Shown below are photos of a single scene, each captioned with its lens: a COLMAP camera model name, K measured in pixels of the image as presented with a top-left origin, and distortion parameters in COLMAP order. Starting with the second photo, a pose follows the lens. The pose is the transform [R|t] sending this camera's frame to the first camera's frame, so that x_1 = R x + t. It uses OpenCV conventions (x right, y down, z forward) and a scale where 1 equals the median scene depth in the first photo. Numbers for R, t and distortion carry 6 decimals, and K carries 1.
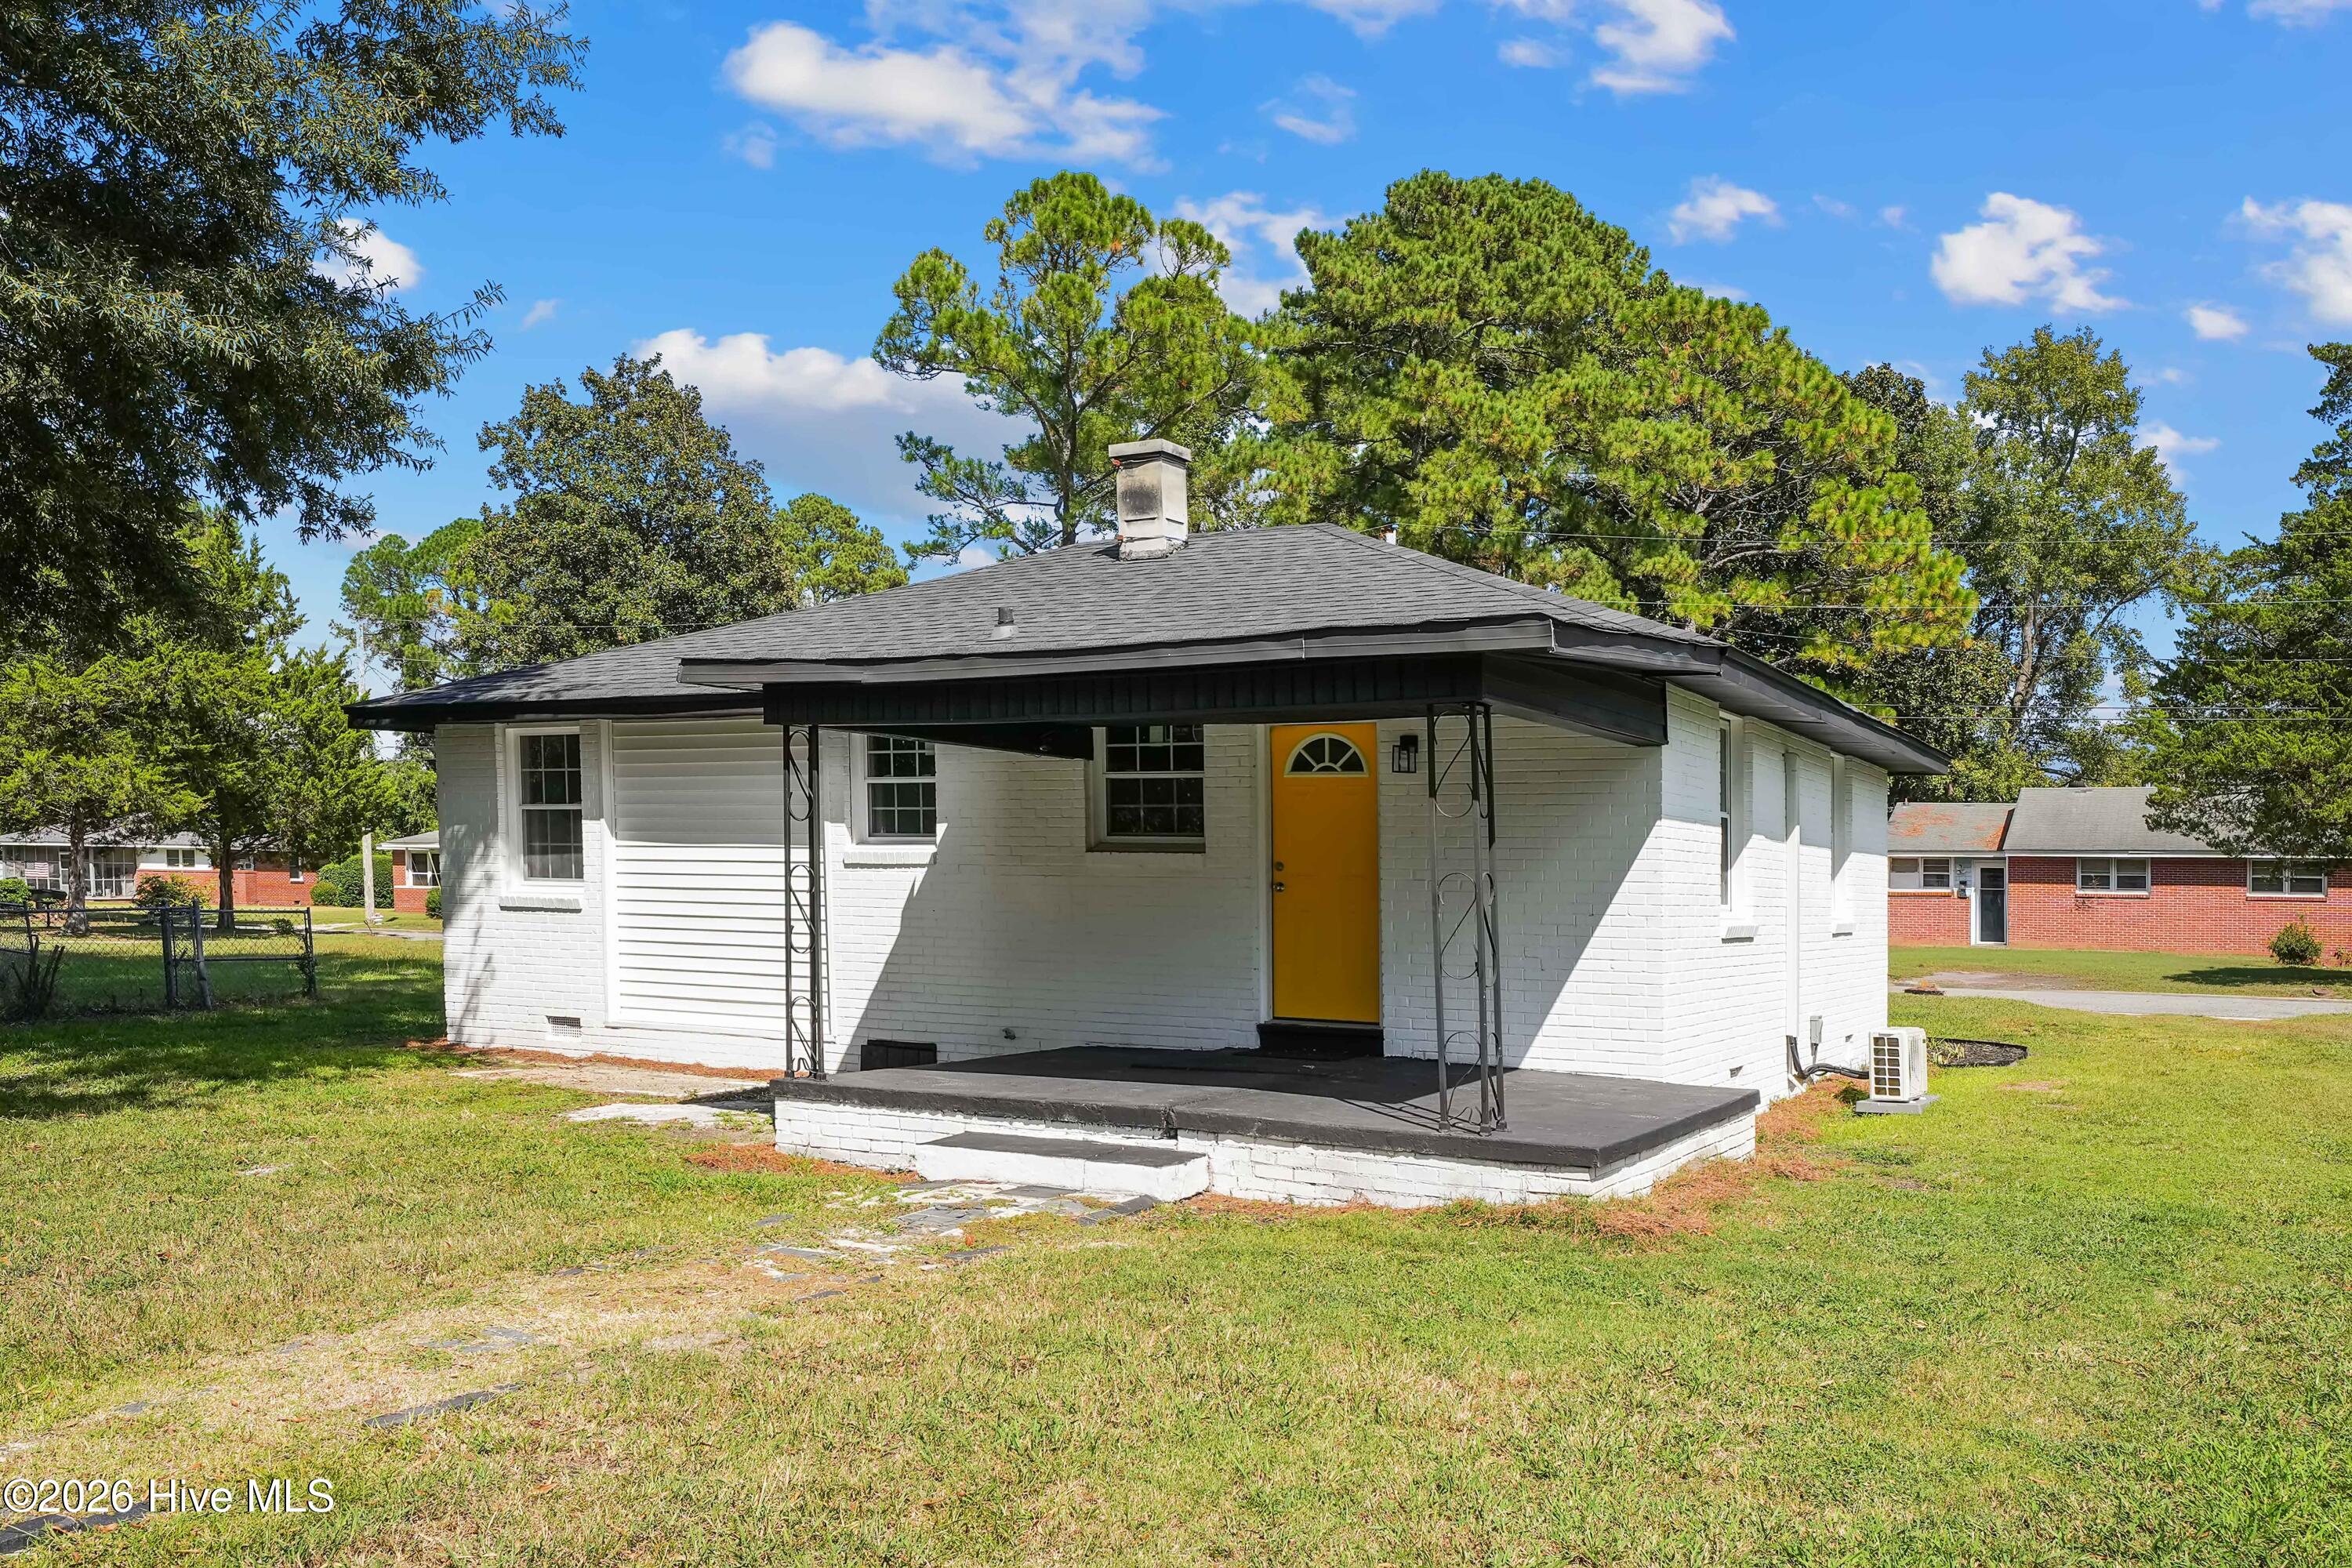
lens RADIAL K [[1706.1, 0, 1202.1], [0, 1706.1, 886.8], [0, 0, 1]] dist [-0.004301, -0.003258]
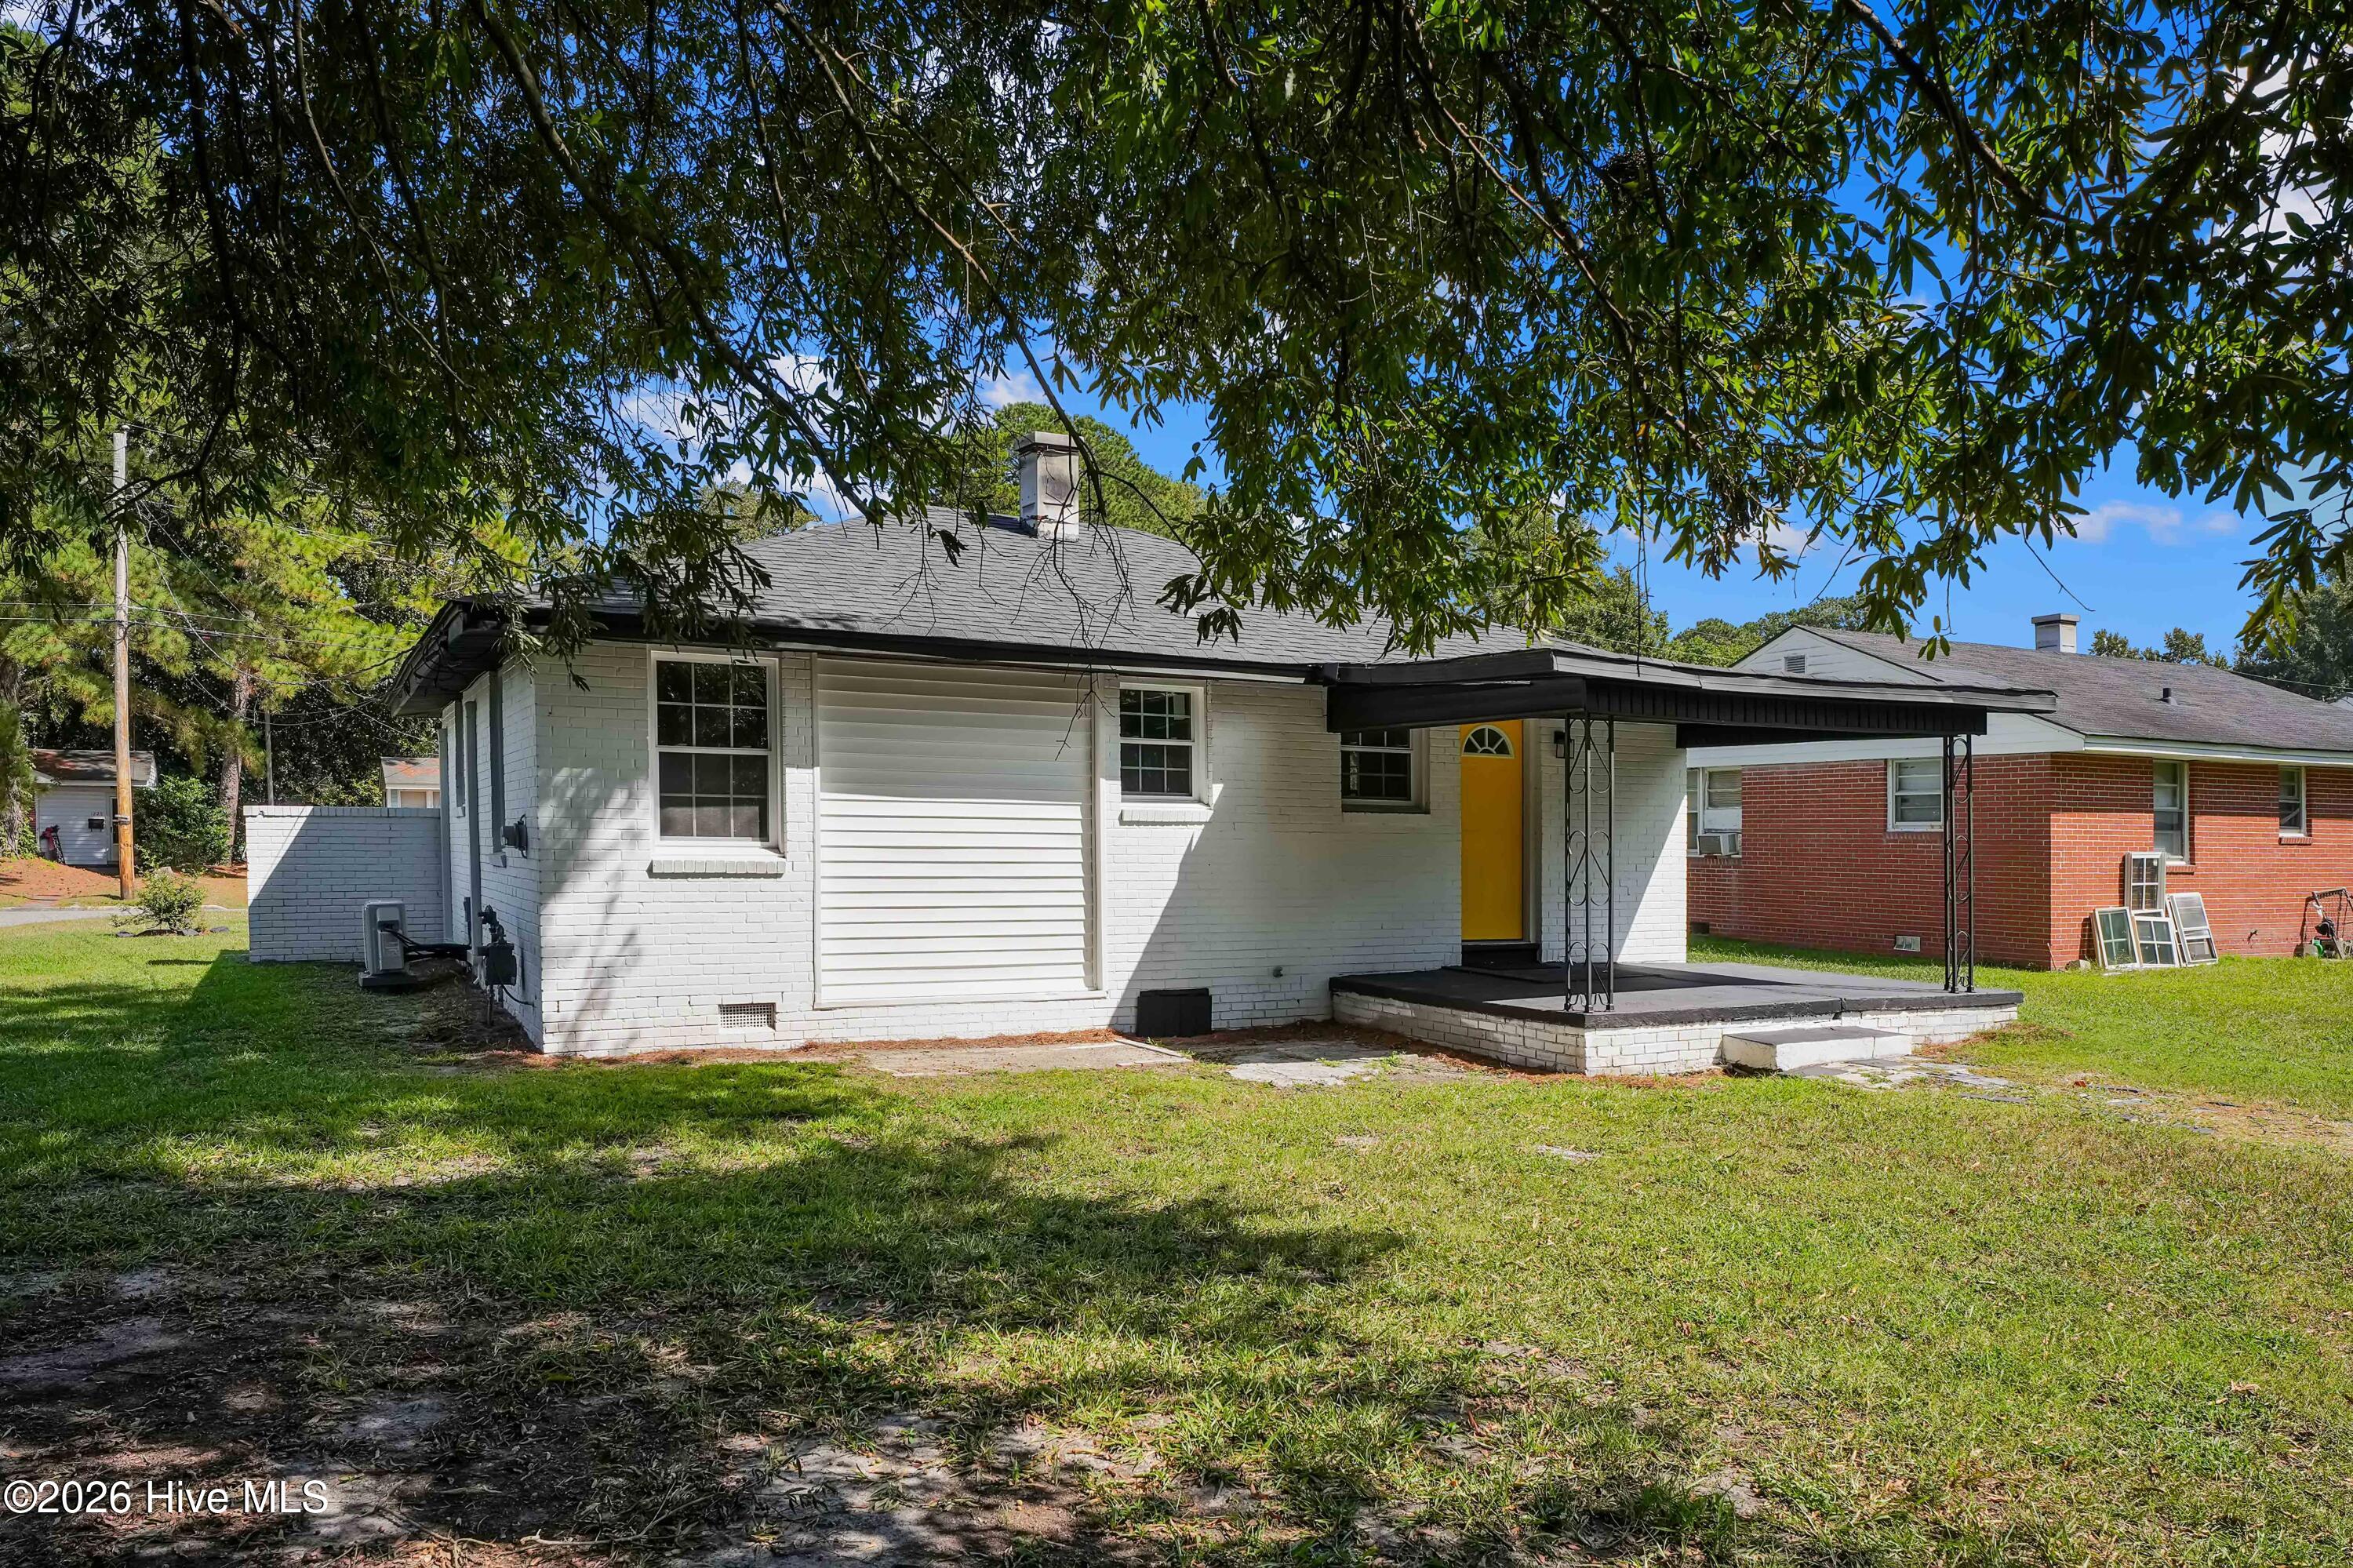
lens RADIAL K [[1493.1, 0, 1162.6], [0, 1493.1, 783.1], [0, 0, 1]] dist [0.003631, -0.000085]
pose [[0.629402, 0.017483, 0.776883, -0.899675], [-0.000011, 0.999747, -0.022489, -0.016259], [-0.777080, 0.014147, 0.629243, 0.419905]]
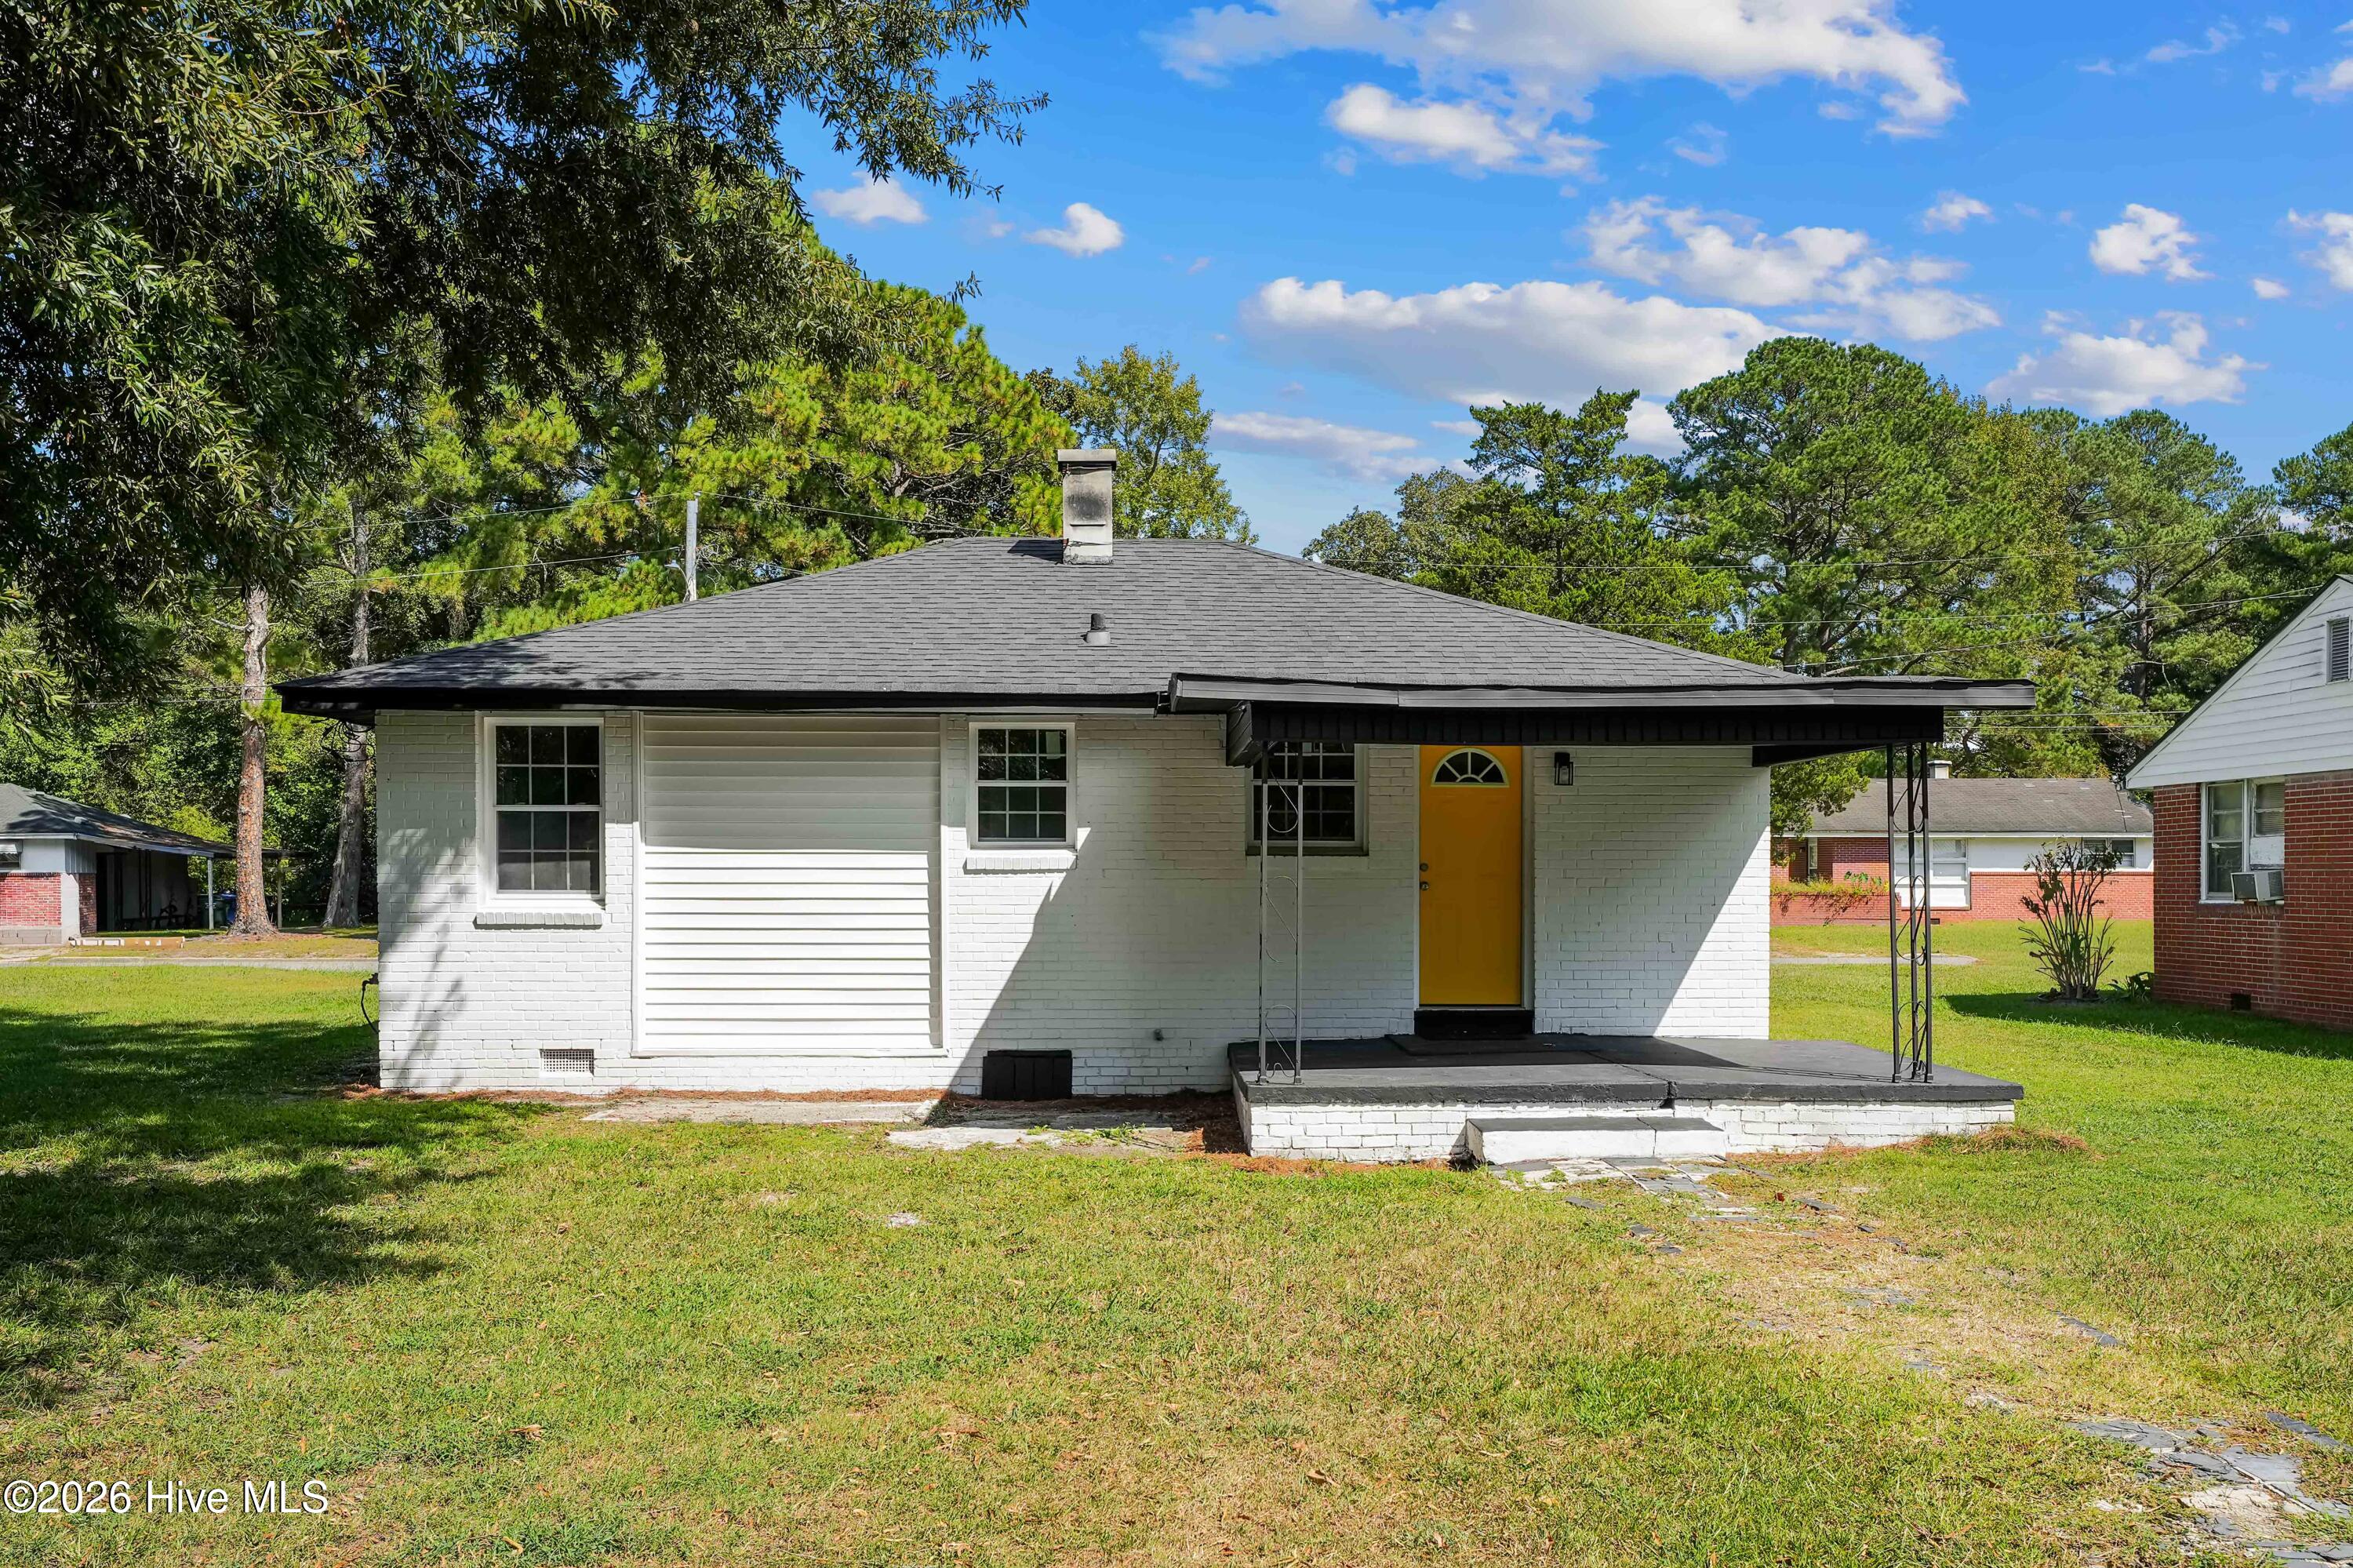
lens RADIAL K [[1771.8, 0, 1185.6], [0, 1771.8, 796.5], [0, 0, 1]] dist [-0.009171, -0.000877]
pose [[0.884666, 0.004400, 0.466205, -0.572709], [0.014539, 0.999209, -0.037020, -0.016091], [-0.465999, 0.039529, 0.883902, 0.052312]]
